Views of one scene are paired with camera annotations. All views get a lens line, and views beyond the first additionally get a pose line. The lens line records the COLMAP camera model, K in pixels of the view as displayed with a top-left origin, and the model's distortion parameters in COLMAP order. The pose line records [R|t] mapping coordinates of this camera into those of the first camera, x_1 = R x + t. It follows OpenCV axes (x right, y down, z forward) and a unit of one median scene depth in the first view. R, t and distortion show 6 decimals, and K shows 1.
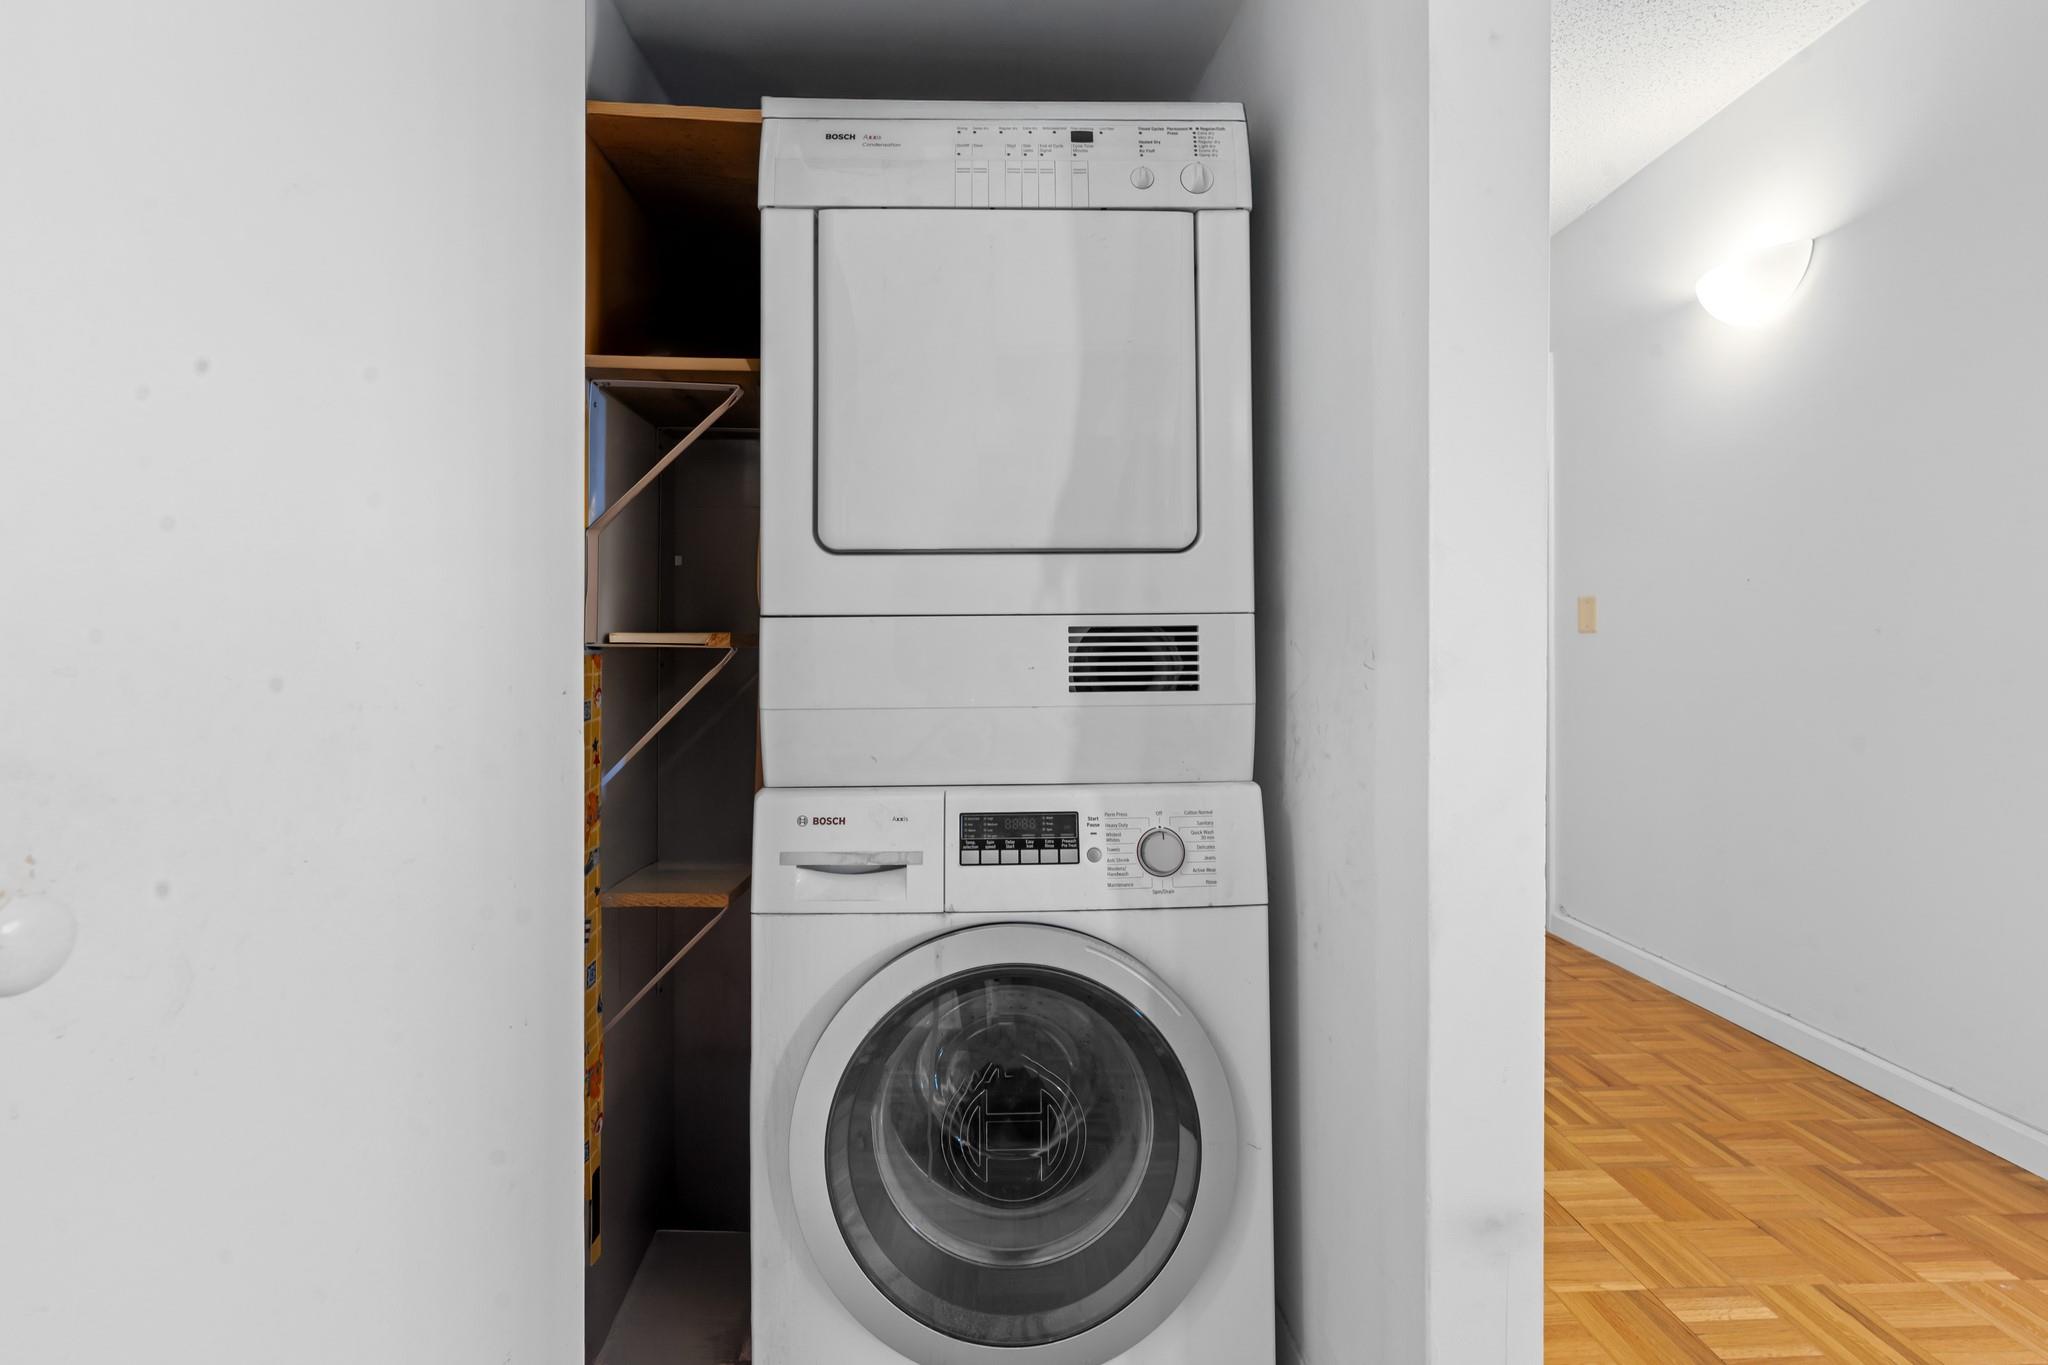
lens RADIAL K [[844.6, 0, 1014.3], [0, 844.6, 642.5], [0, 0, 1]] dist [-0.000833, 0.000251]
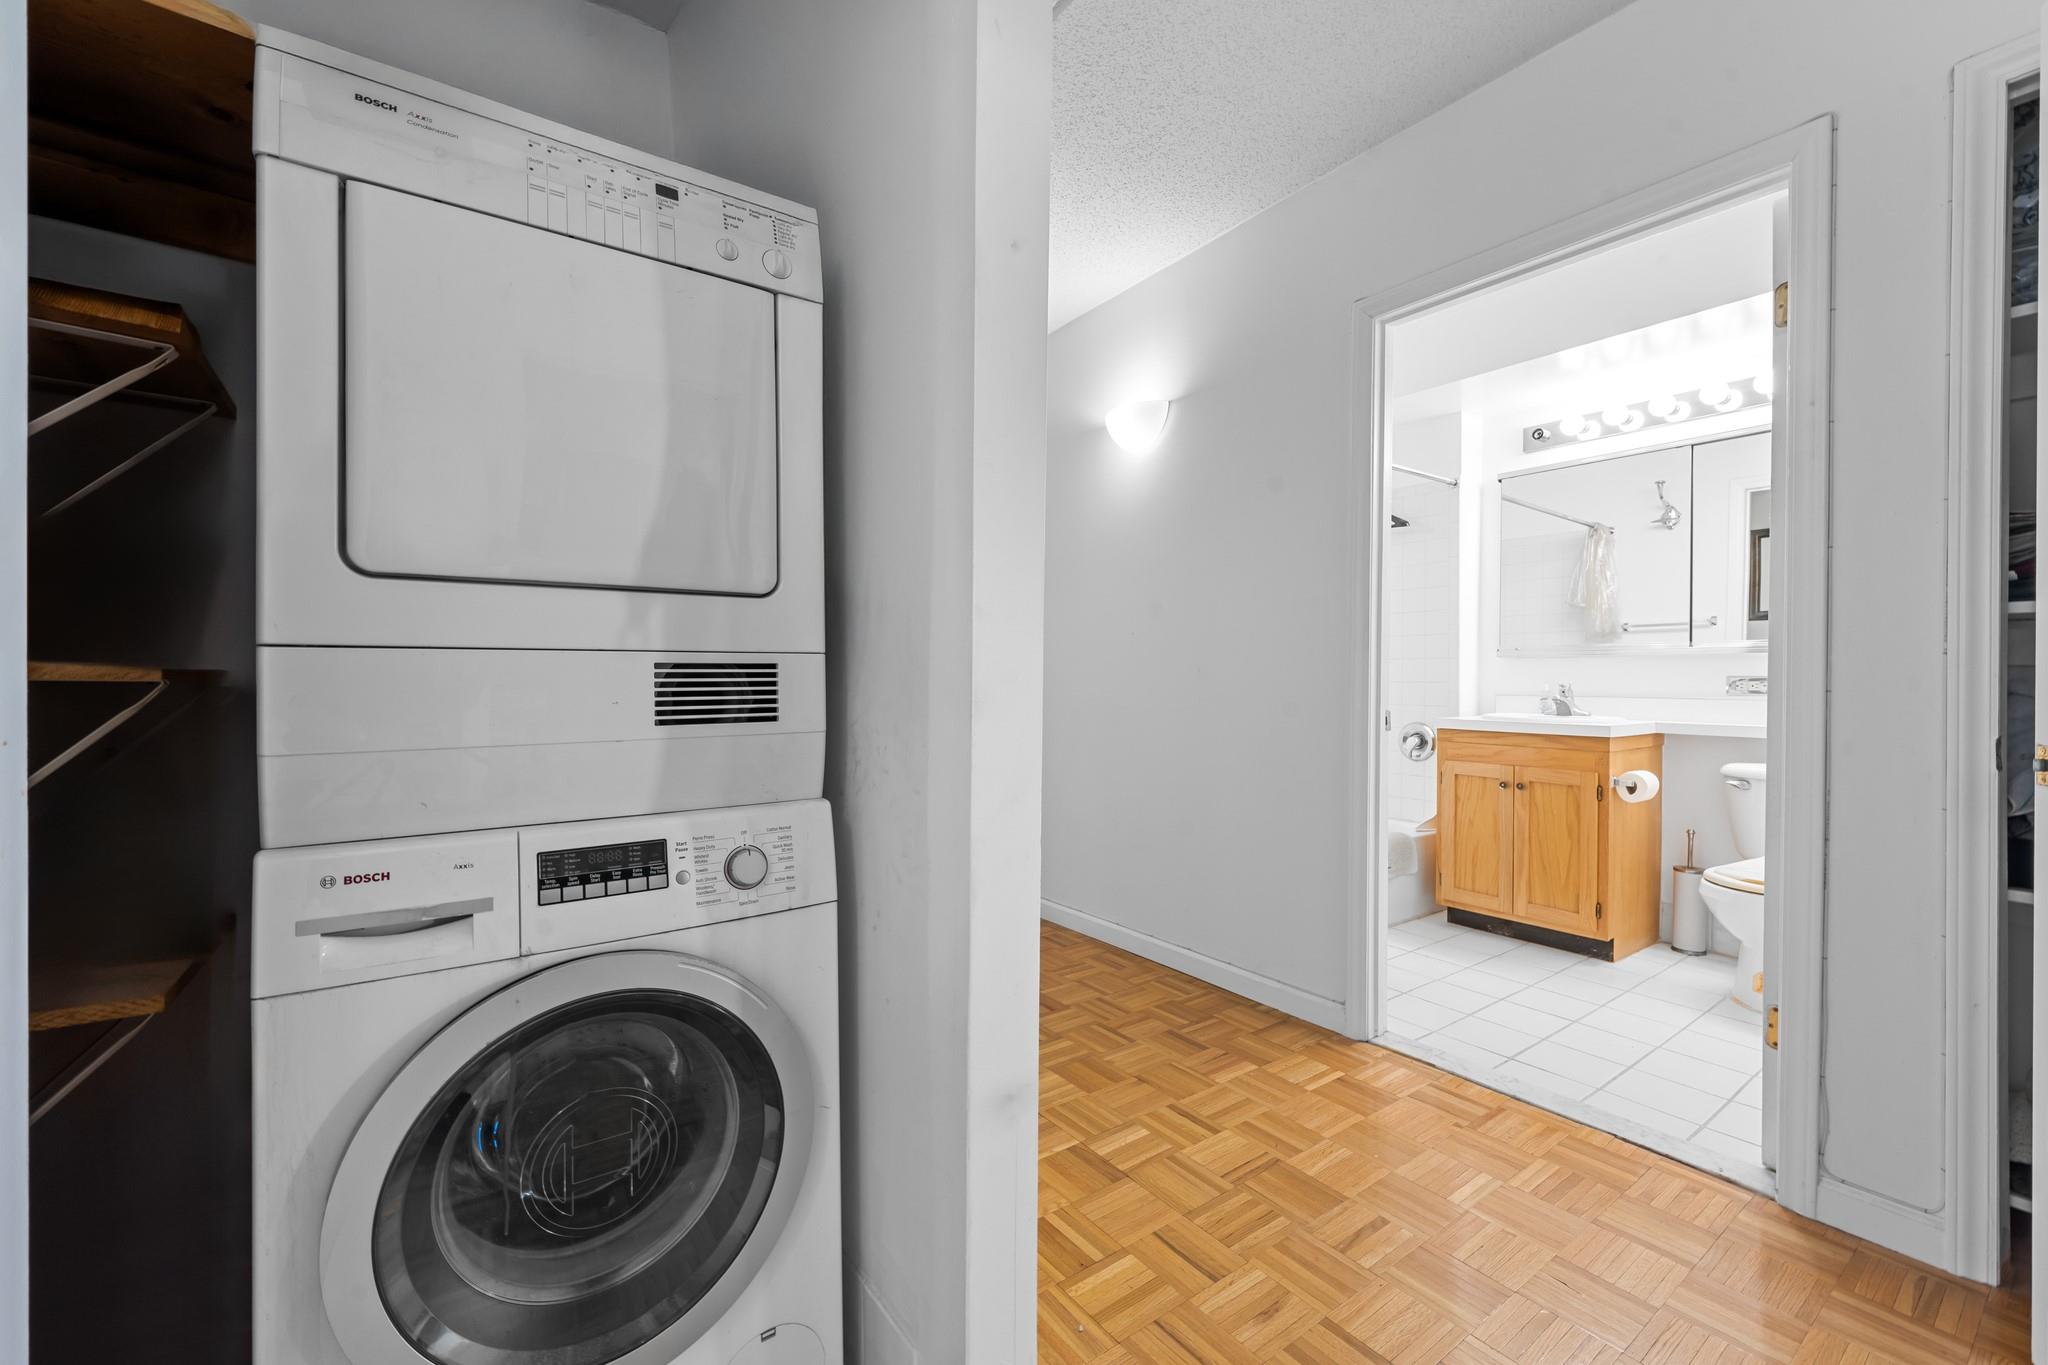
lens RADIAL K [[831.7, 0, 1016.6], [0, 831.7, 683.0], [0, 0, 1]] dist [0.000295, -0.000254]
pose [[0.831378, 0.000575, 0.555707, -0.130620], [-0.006547, 0.999940, 0.008760, -0.005771], [-0.555669, -0.010921, 0.831332, -0.098298]]
